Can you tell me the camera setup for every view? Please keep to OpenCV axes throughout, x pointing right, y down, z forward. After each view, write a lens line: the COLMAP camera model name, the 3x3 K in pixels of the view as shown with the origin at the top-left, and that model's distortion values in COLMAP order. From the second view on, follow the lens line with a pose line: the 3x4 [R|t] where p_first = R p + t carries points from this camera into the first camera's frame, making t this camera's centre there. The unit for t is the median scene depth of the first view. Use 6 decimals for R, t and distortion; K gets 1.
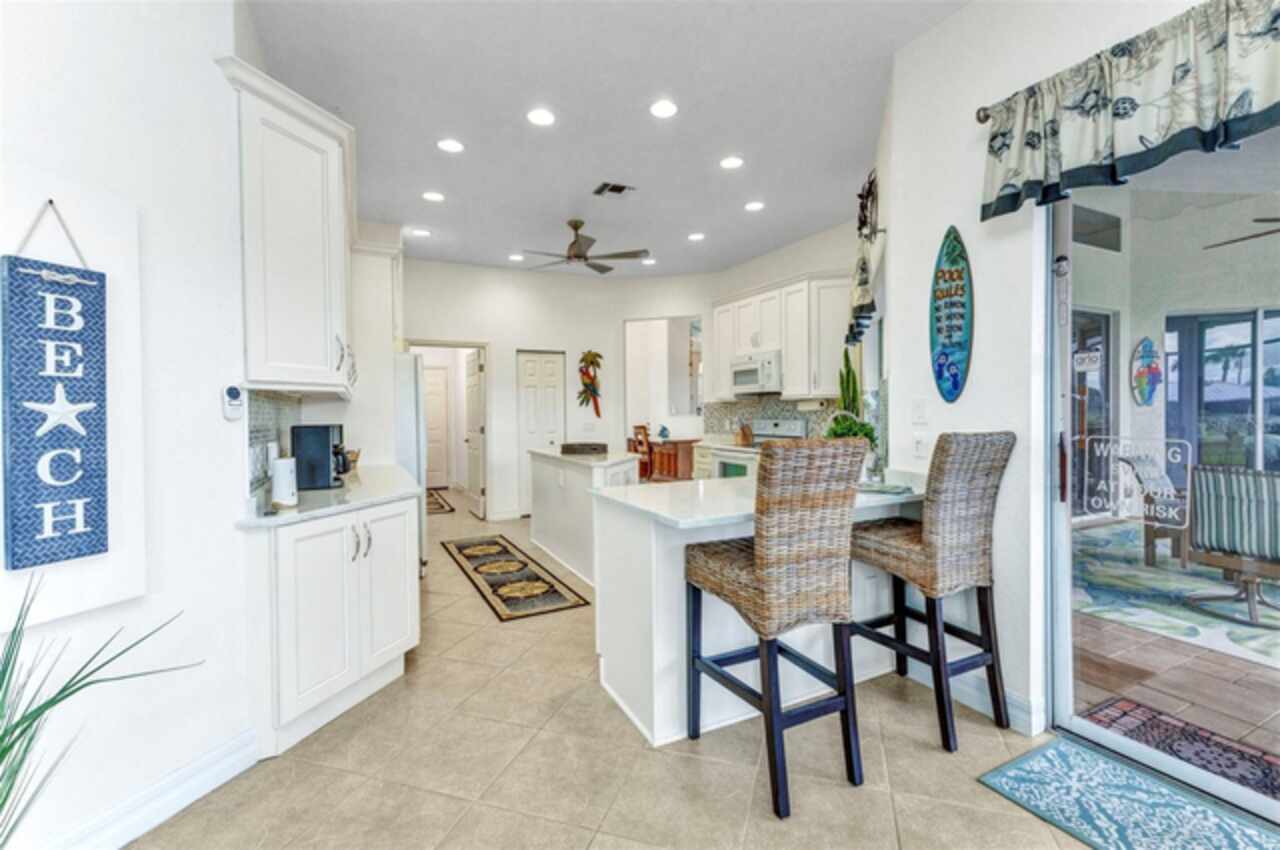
lens RADIAL K [[537.7, 0, 640.0], [0, 537.7, 425.0], [0, 0, 1]] dist [0.003658, -0.000426]
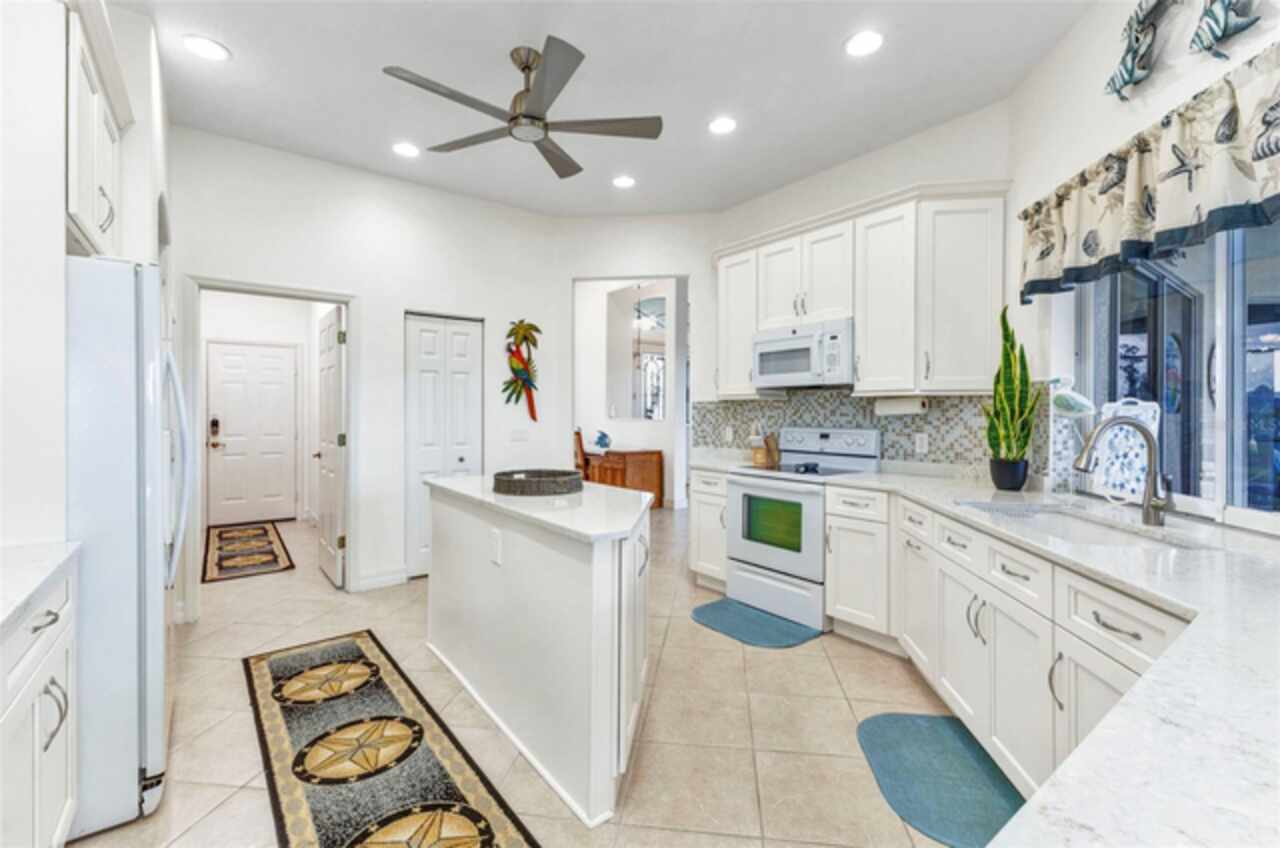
lens RADIAL K [[537.7, 0, 640.0], [0, 537.7, 424.0], [0, 0, 1]] dist [0.003658, -0.000426]
pose [[0.982396, 0.010524, 0.186512, -0.084021], [-0.009311, 0.999929, -0.007376, -0.007475], [-0.186577, 0.005510, 0.982425, 0.371627]]
